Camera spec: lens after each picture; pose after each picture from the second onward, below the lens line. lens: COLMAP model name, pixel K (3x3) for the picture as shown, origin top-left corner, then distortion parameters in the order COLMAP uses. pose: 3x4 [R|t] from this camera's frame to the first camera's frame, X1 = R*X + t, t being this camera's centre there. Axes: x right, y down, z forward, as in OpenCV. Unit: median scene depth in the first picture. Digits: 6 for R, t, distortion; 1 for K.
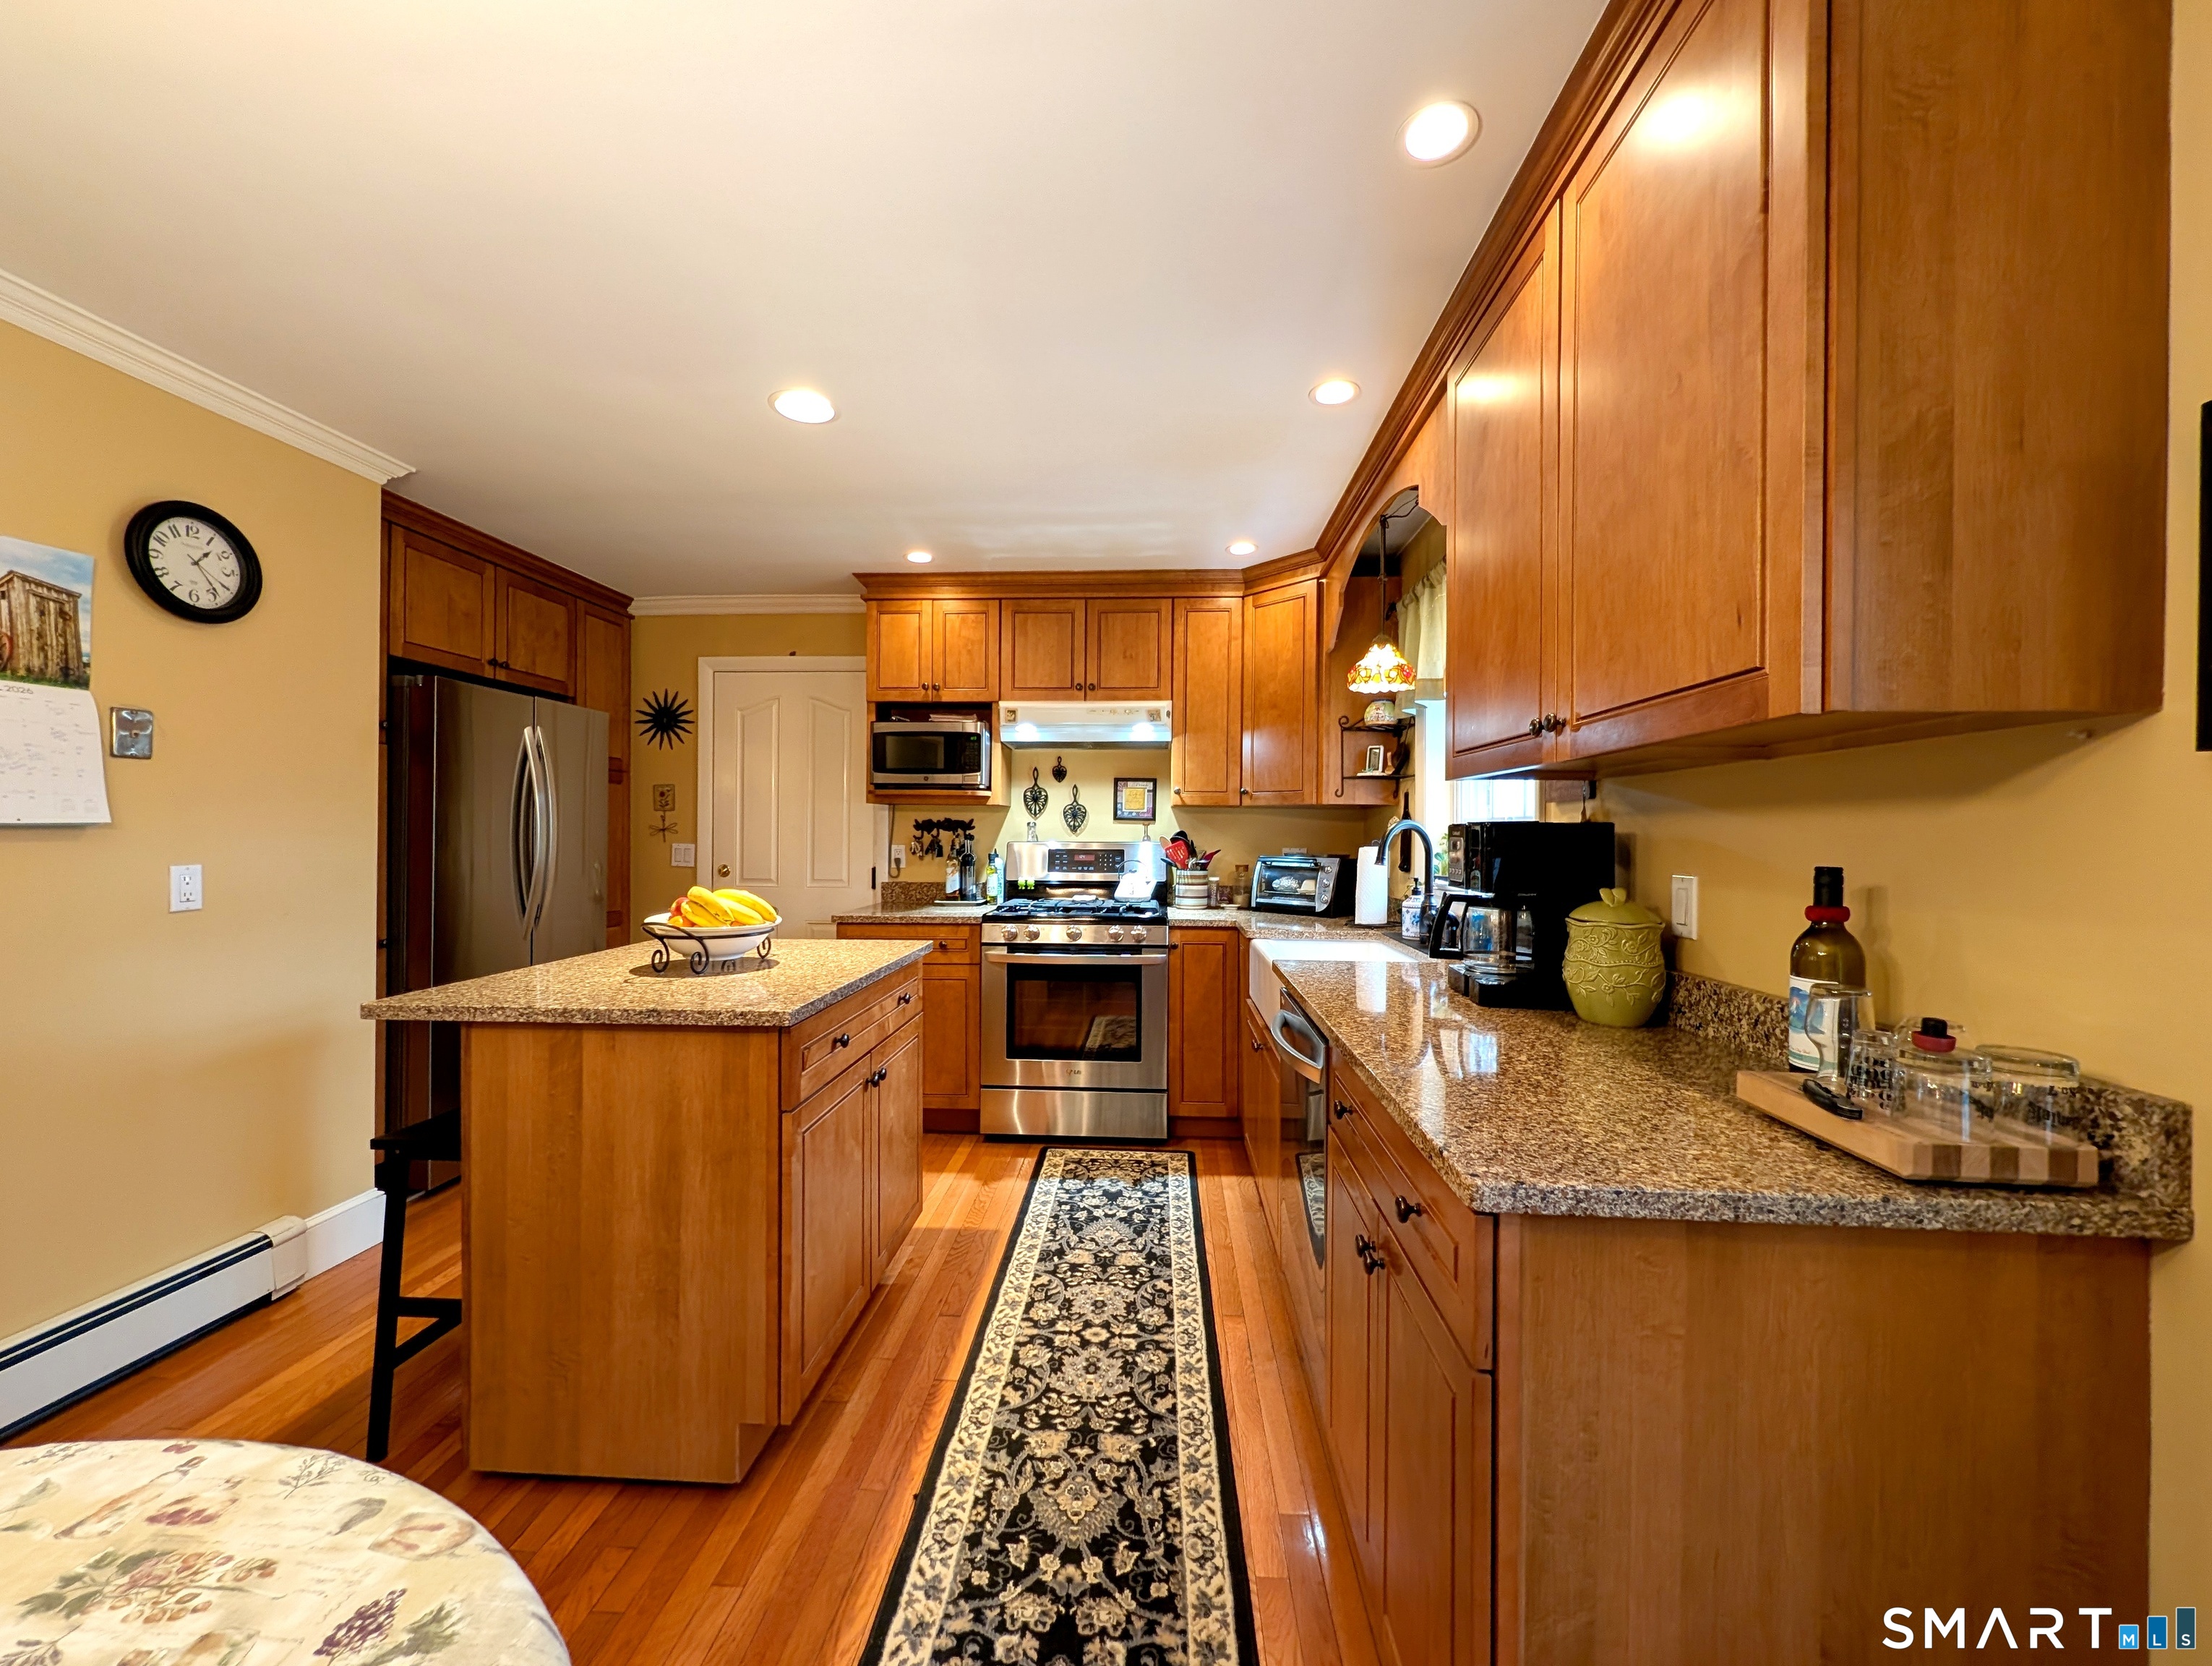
lens RADIAL K [[851.6, 0, 1107.8], [0, 851.6, 837.6], [0, 0, 1]] dist [0.000541, 0.000014]
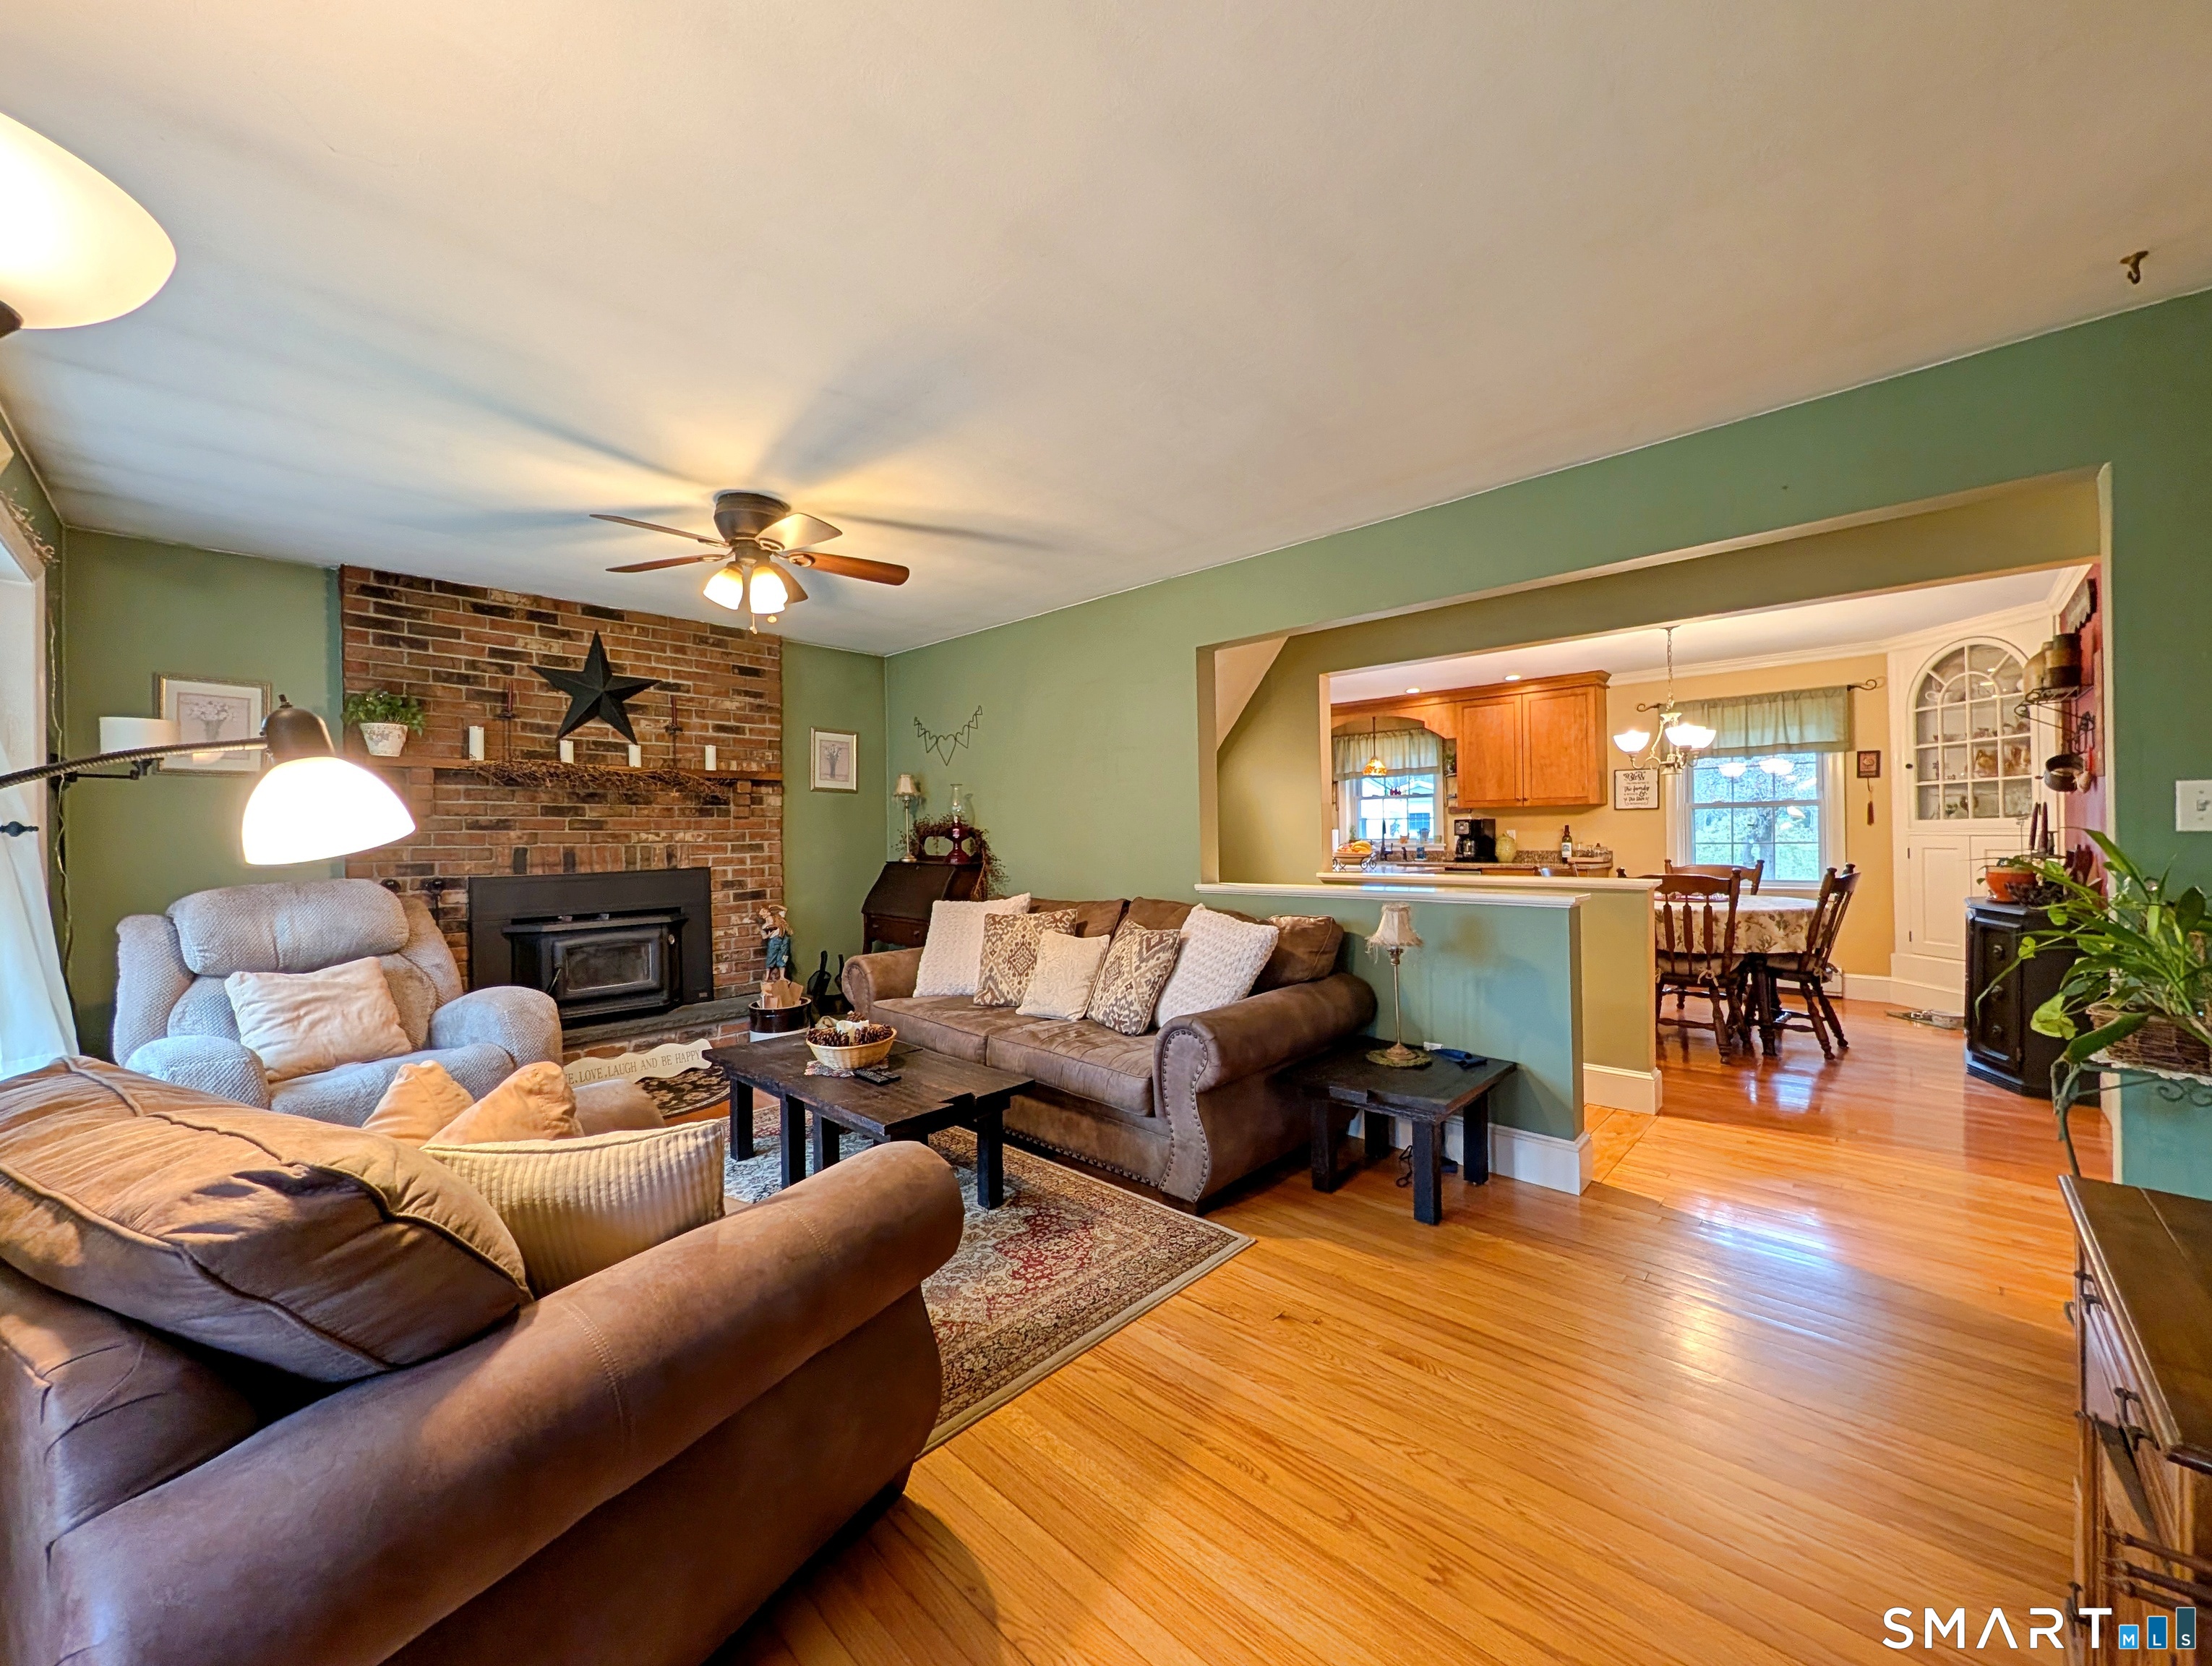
lens RADIAL K [[851.6, 0, 1111.6], [0, 851.6, 839.9], [0, 0, 1]] dist [0.000541, 0.000014]
pose [[0.643342, -0.020254, 0.765311, -1.950223], [0.022330, 0.999721, 0.007687, 0.005976], [-0.765253, 0.012144, 0.643615, -0.149825]]
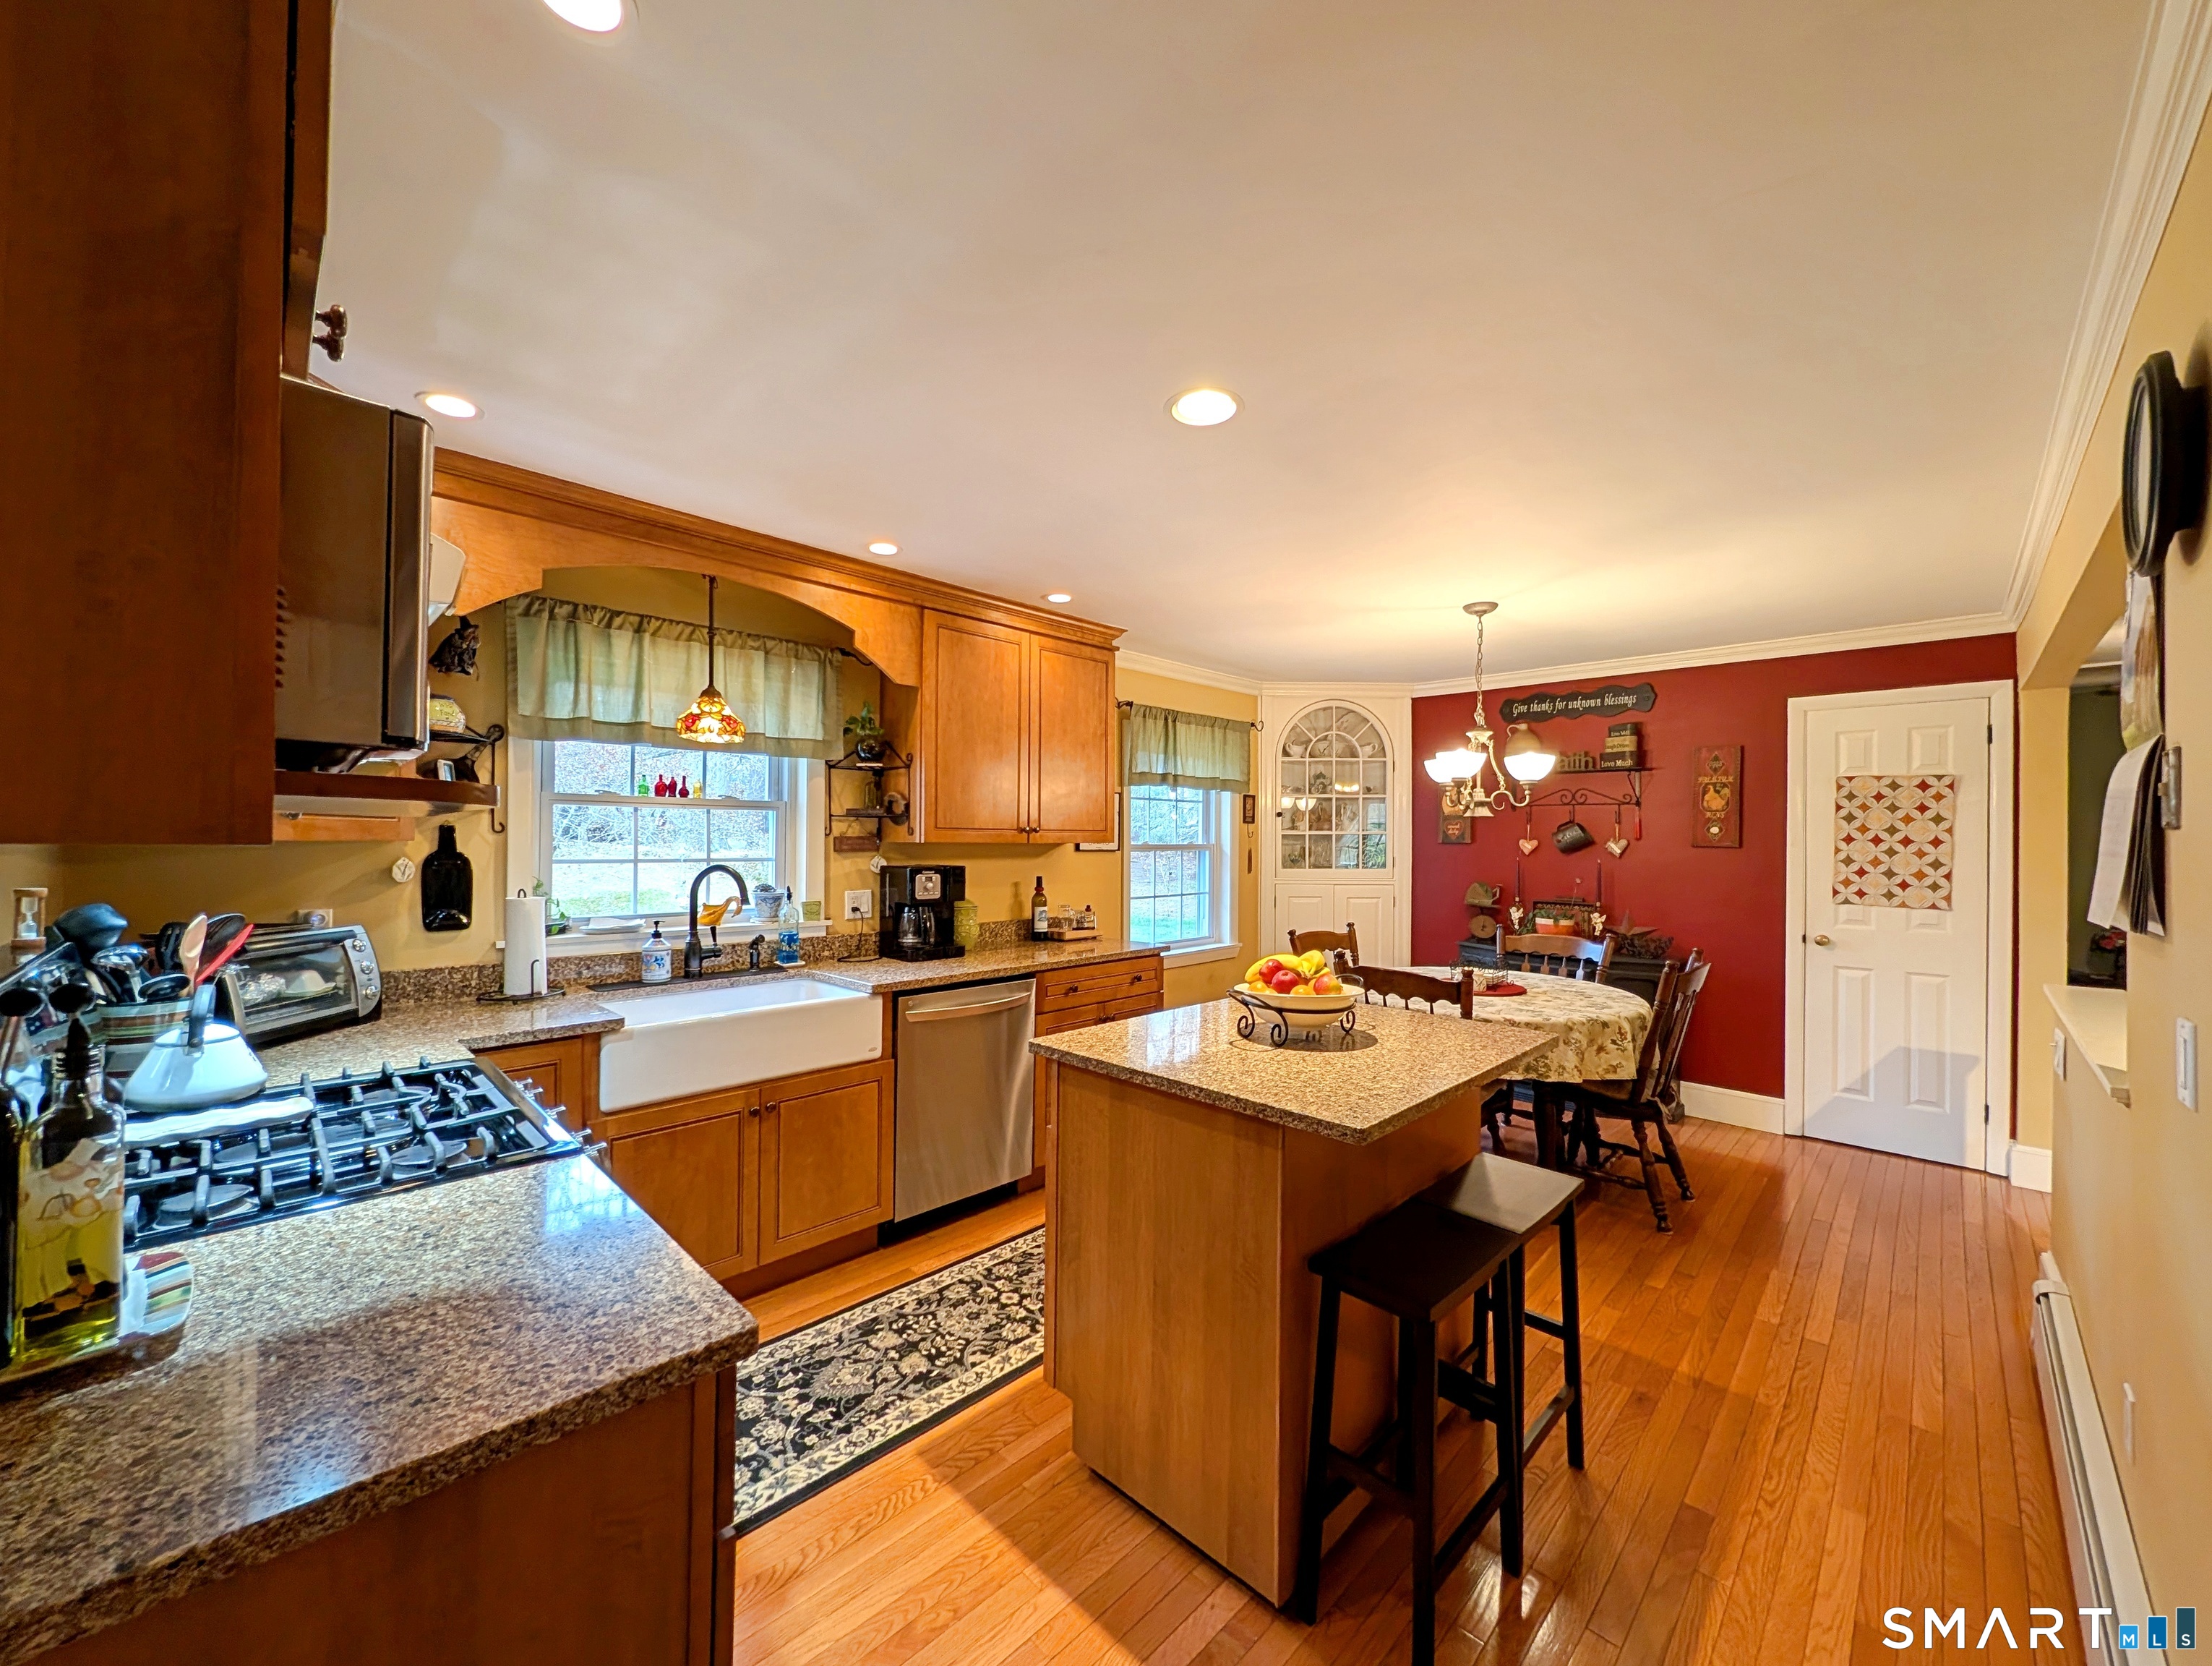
lens RADIAL K [[851.6, 0, 1105.0], [0, 851.6, 837.5], [0, 0, 1]] dist [0.000541, 0.000014]
pose [[-0.752256, -0.008835, 0.658811, -0.565758], [-0.007507, 0.999960, 0.004839, -0.048380], [-0.658828, -0.001305, -0.752293, 1.136954]]
